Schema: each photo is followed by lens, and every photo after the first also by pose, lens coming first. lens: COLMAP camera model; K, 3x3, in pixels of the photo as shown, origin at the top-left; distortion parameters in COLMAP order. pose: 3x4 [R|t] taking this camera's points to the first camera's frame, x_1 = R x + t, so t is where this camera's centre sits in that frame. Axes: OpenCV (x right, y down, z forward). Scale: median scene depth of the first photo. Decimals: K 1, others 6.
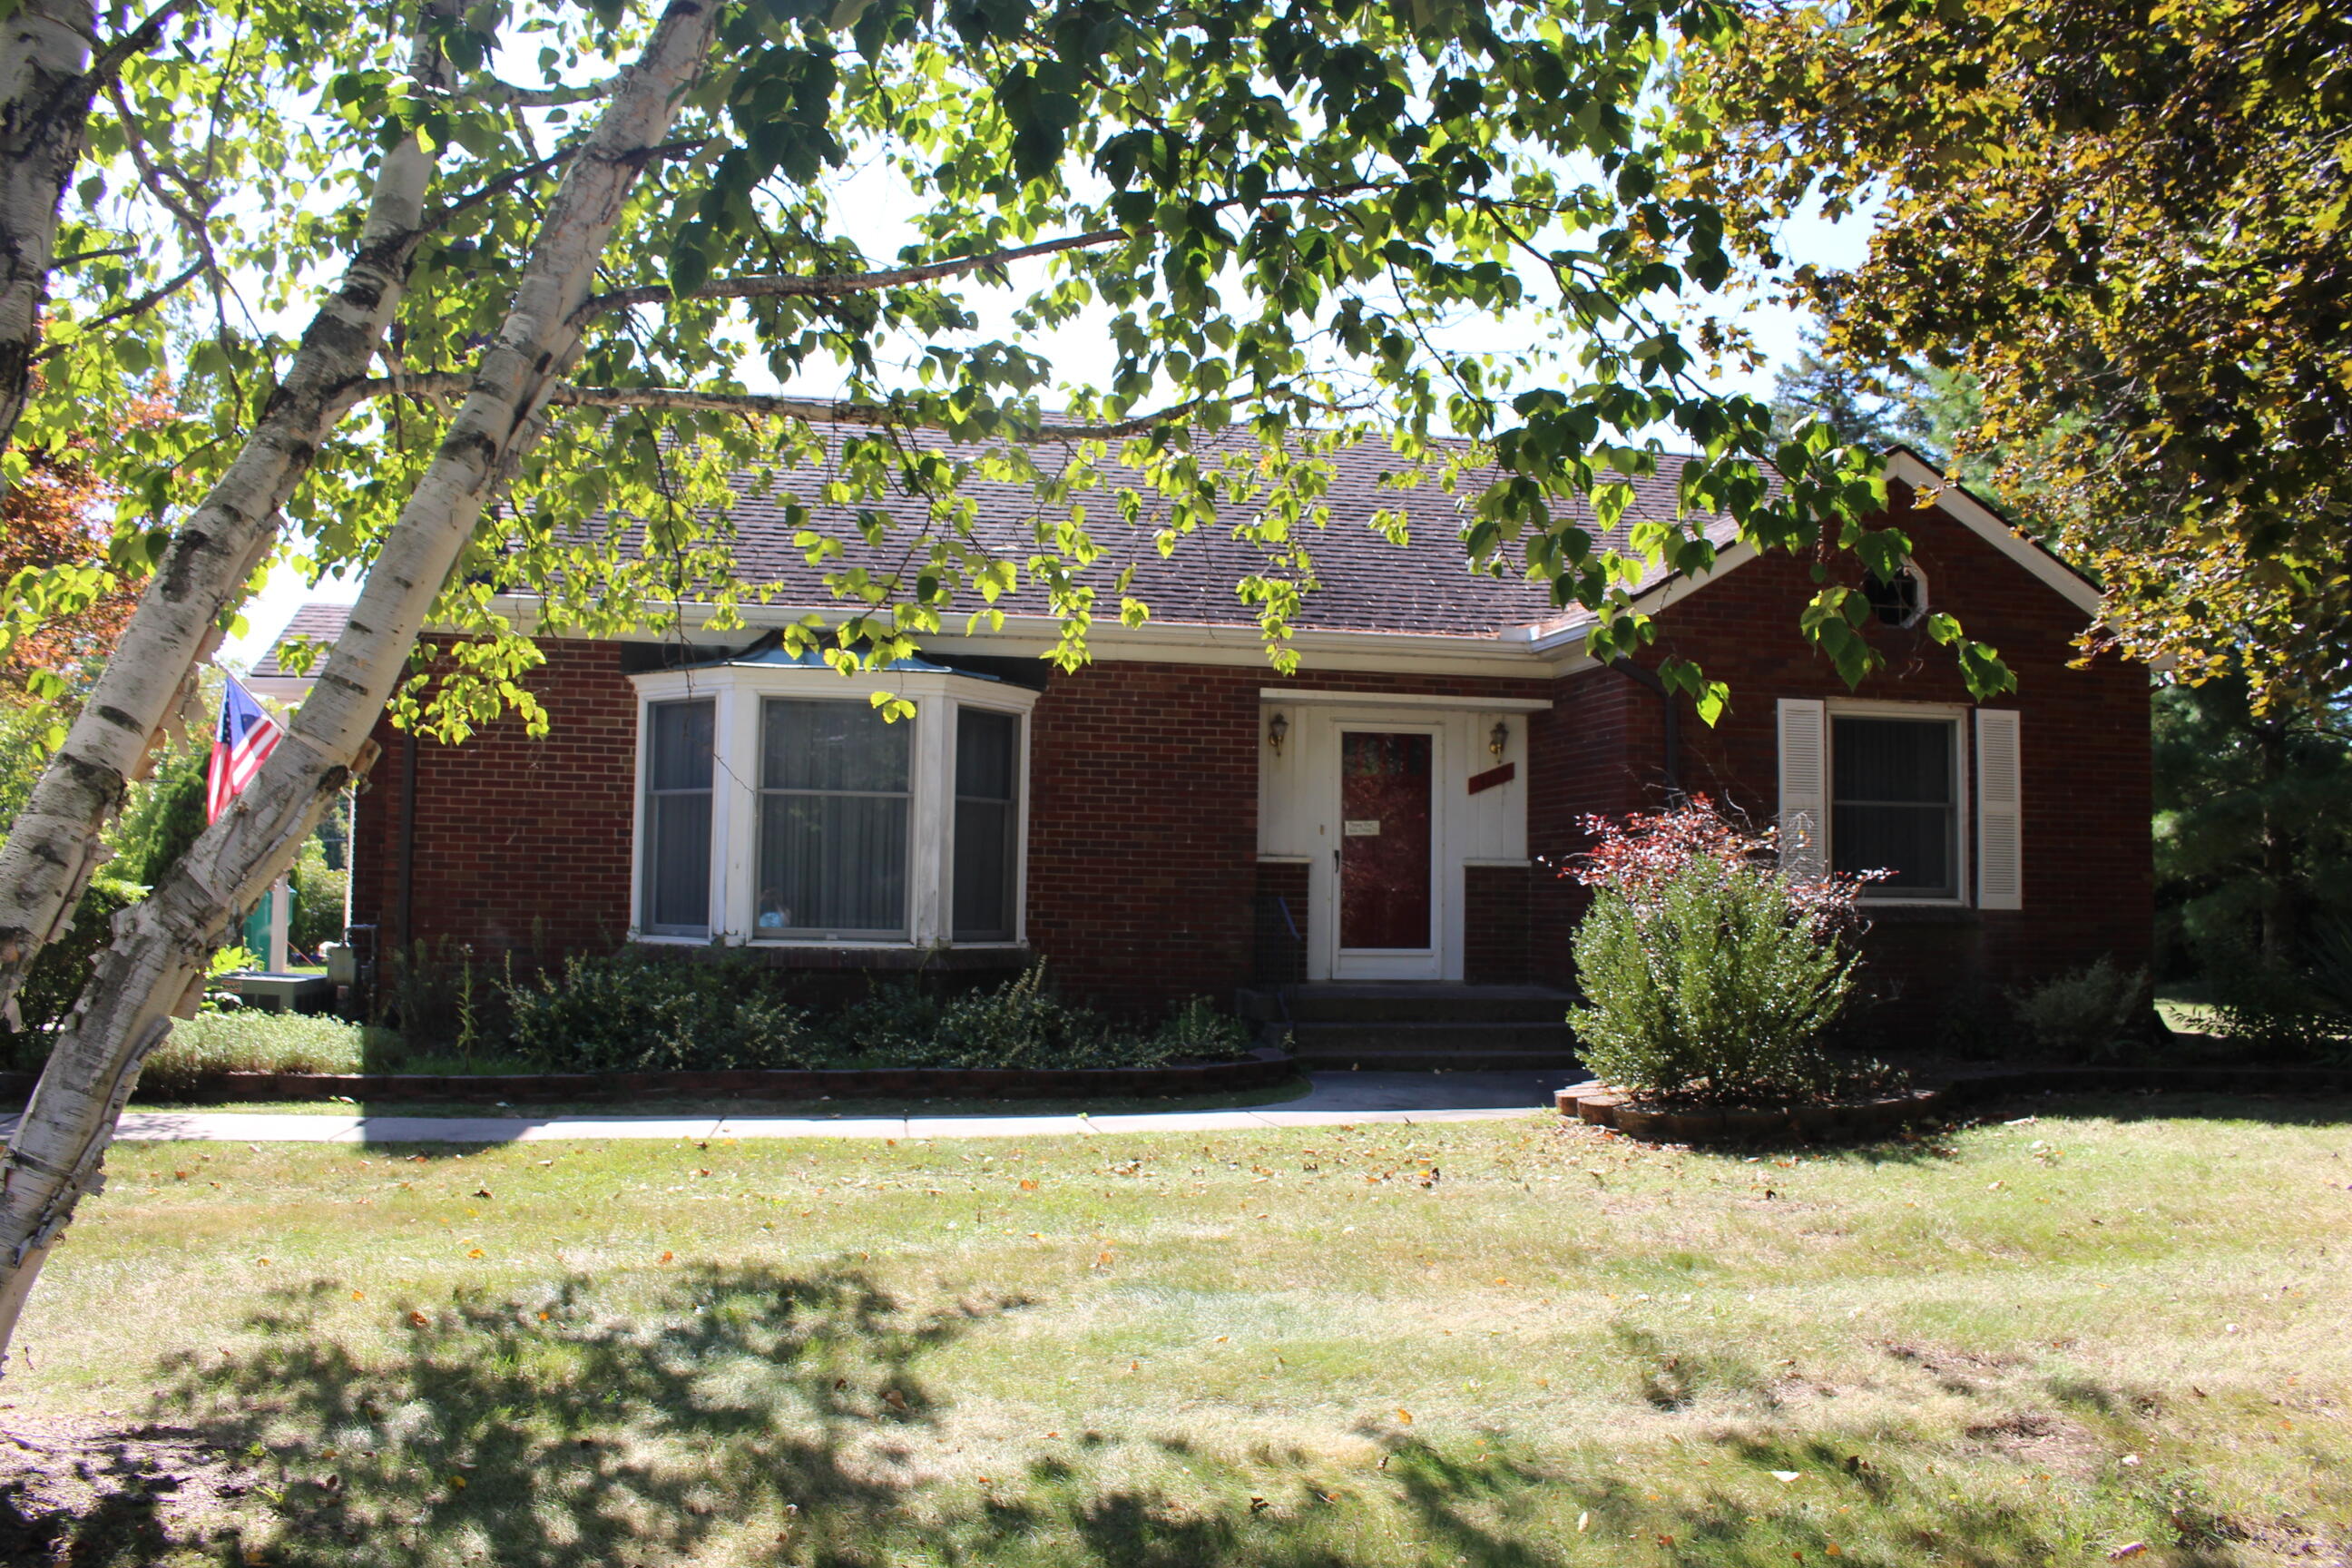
lens RADIAL K [[1944.3, 0, 1184.2], [0, 1944.3, 773.4], [0, 0, 1]] dist [-0.156070, 0.134015]
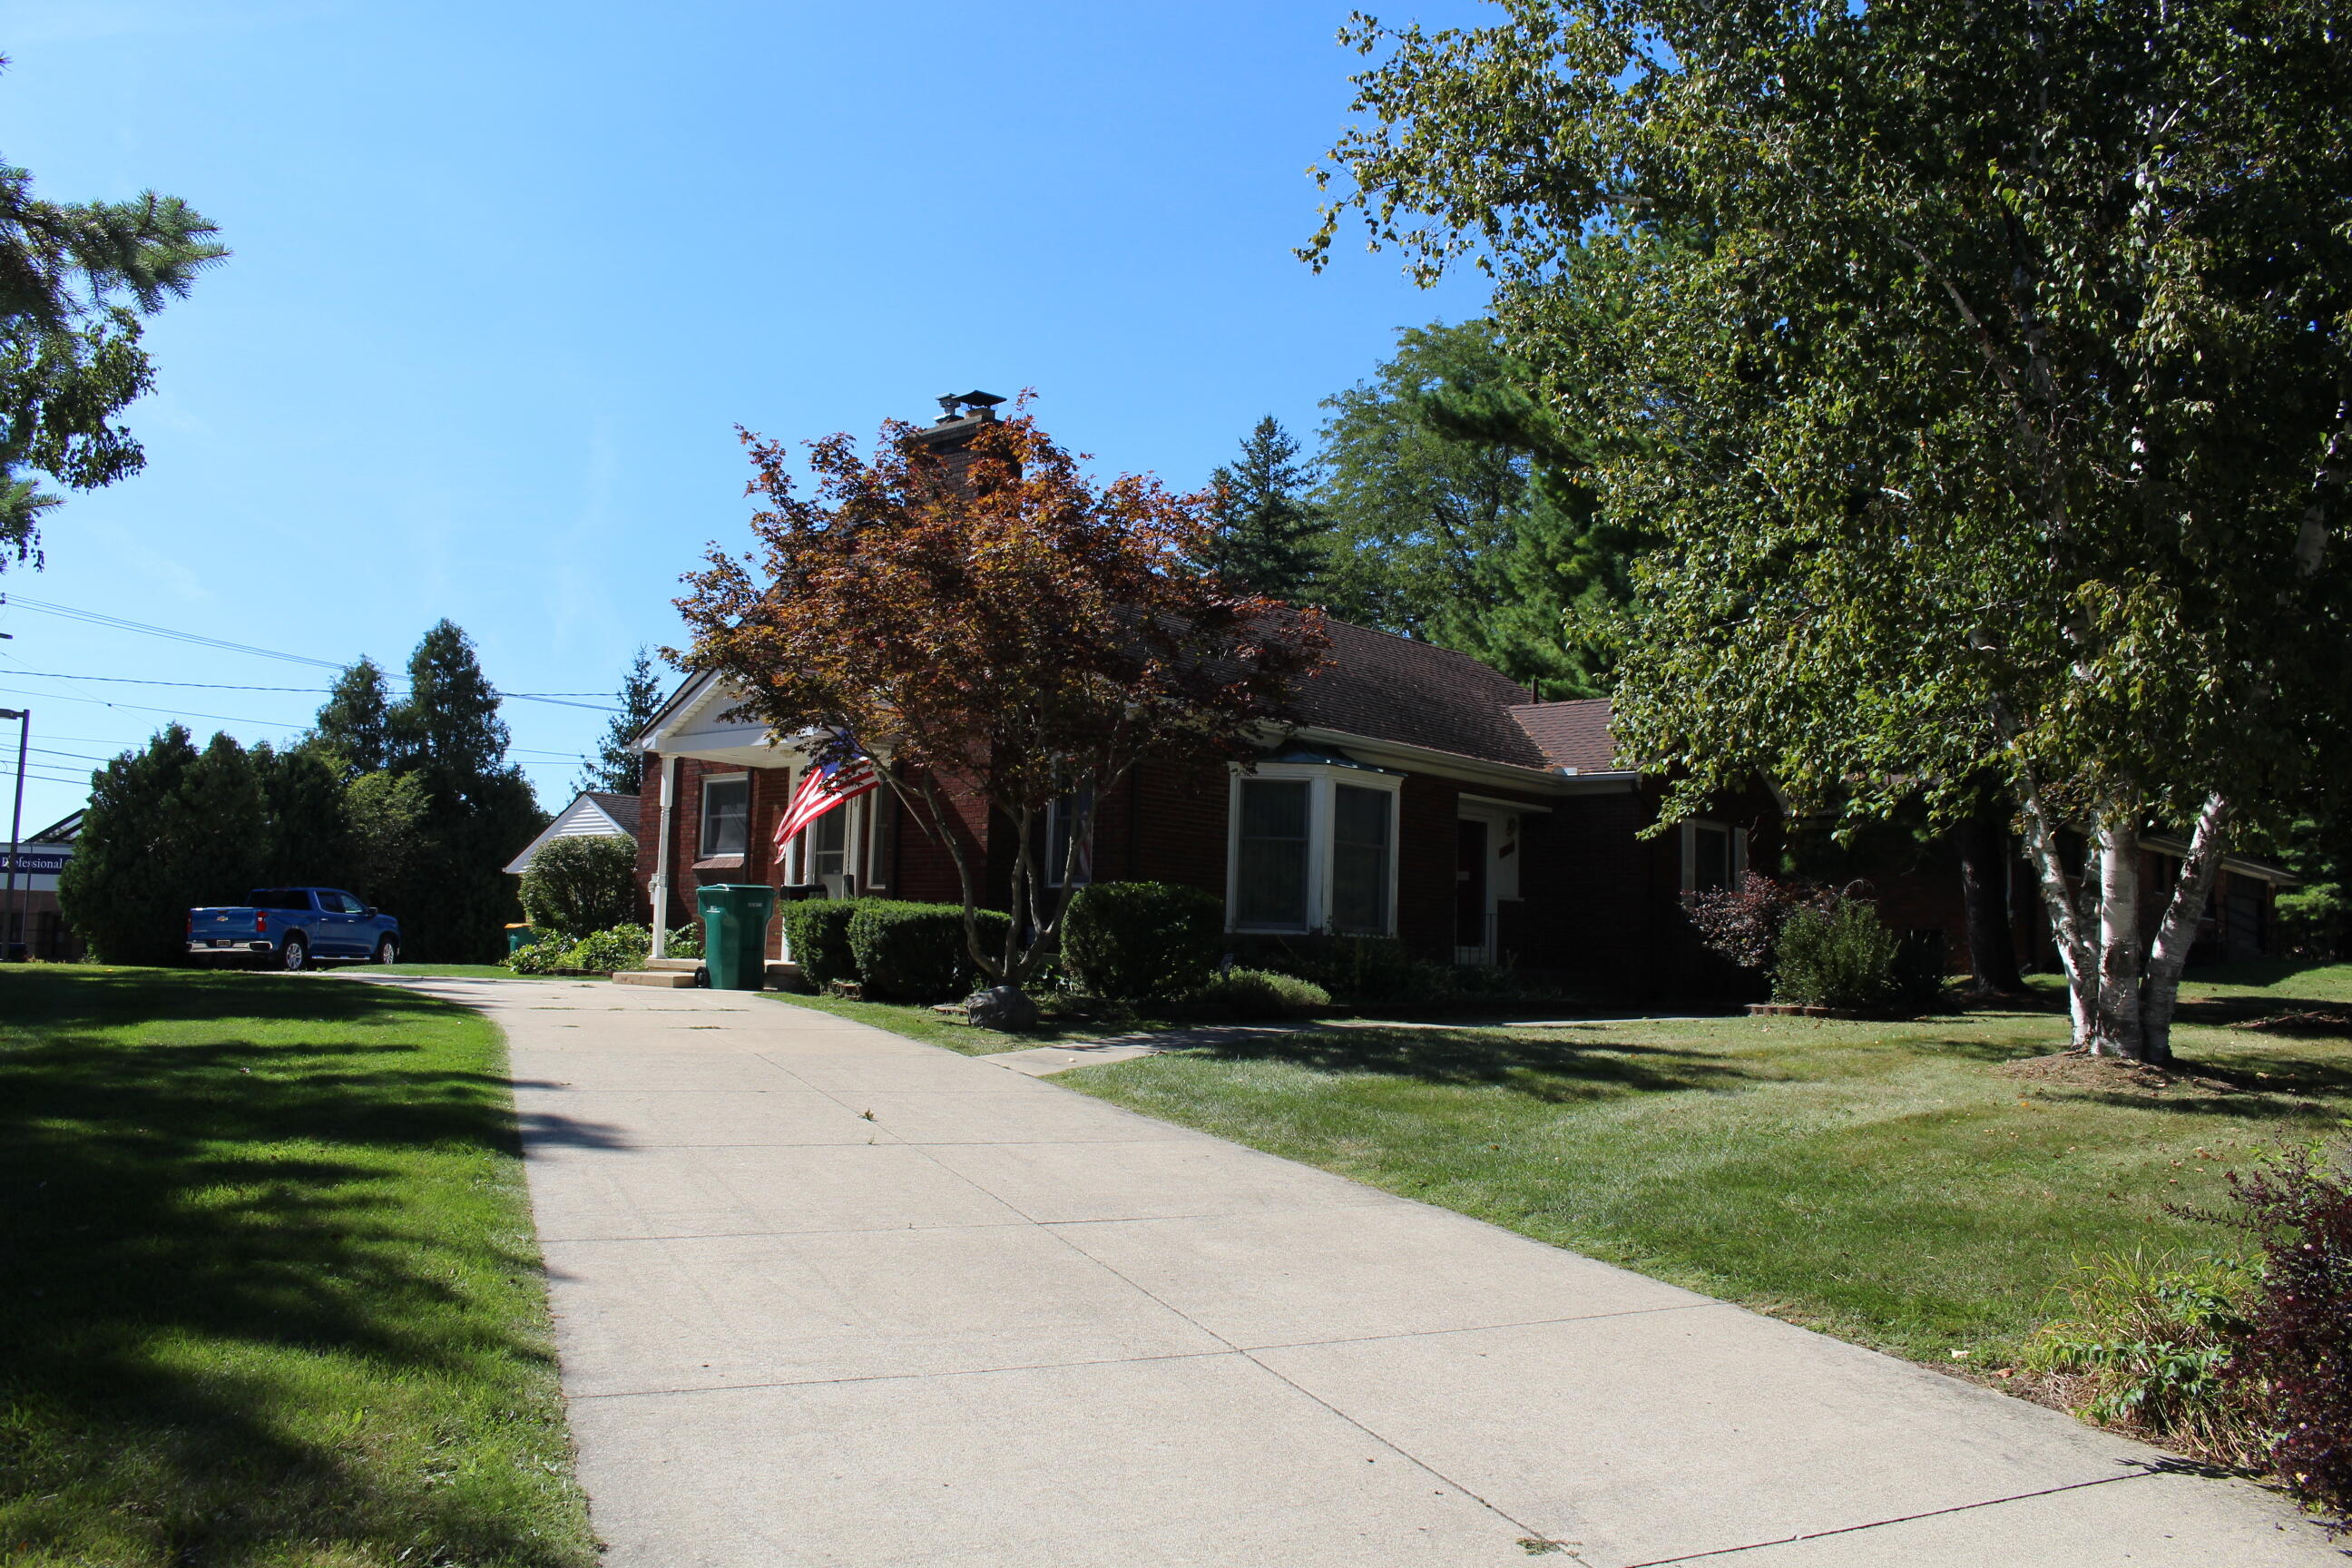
lens RADIAL K [[1963.7, 0, 1175.2], [0, 1963.7, 766.8], [0, 0, 1]] dist [-0.157510, 0.135002]
pose [[0.782696, 0.072475, 0.618170, -2.979391], [-0.056618, 0.997370, -0.045247, 0.063087], [-0.619823, 0.000415, 0.784741, -0.491586]]
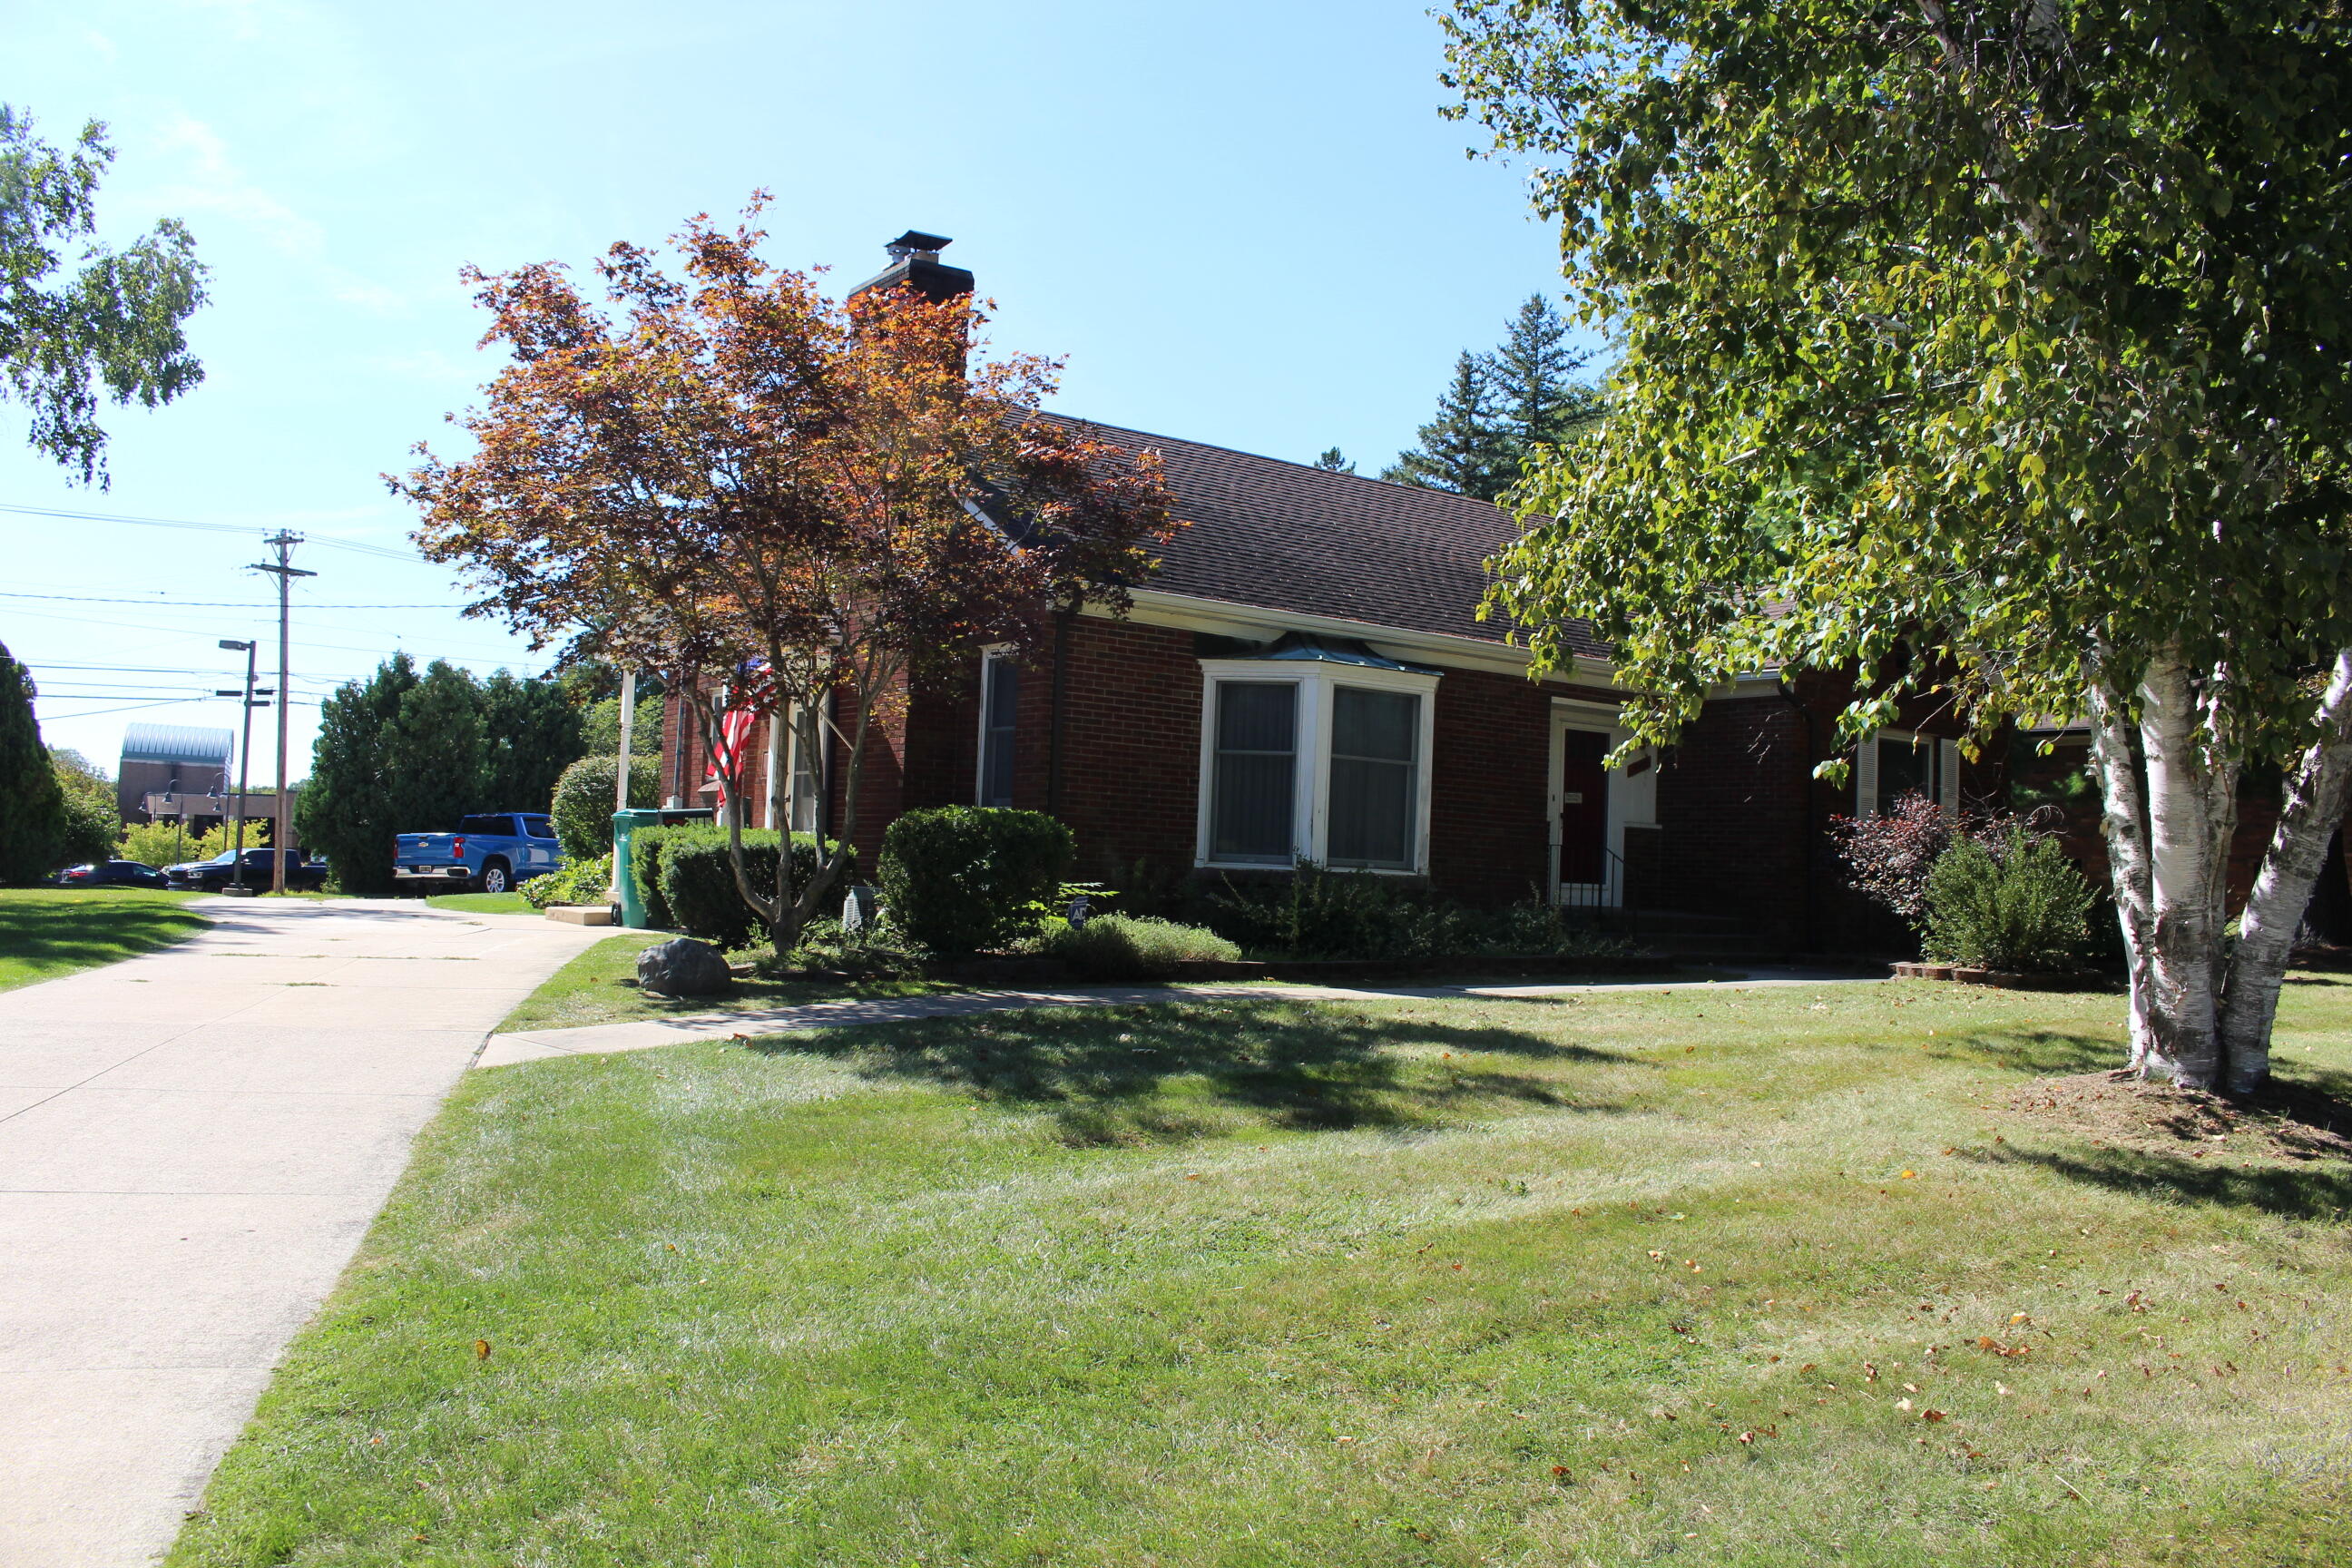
lens RADIAL K [[1944.3, 0, 1184.2], [0, 1944.3, 773.4], [0, 0, 1]] dist [-0.156070, 0.134015]
pose [[0.899147, 0.042670, 0.435562, -1.962905], [-0.052025, 0.998600, 0.009569, 0.029506], [-0.434544, -0.031264, 0.900108, -0.361455]]
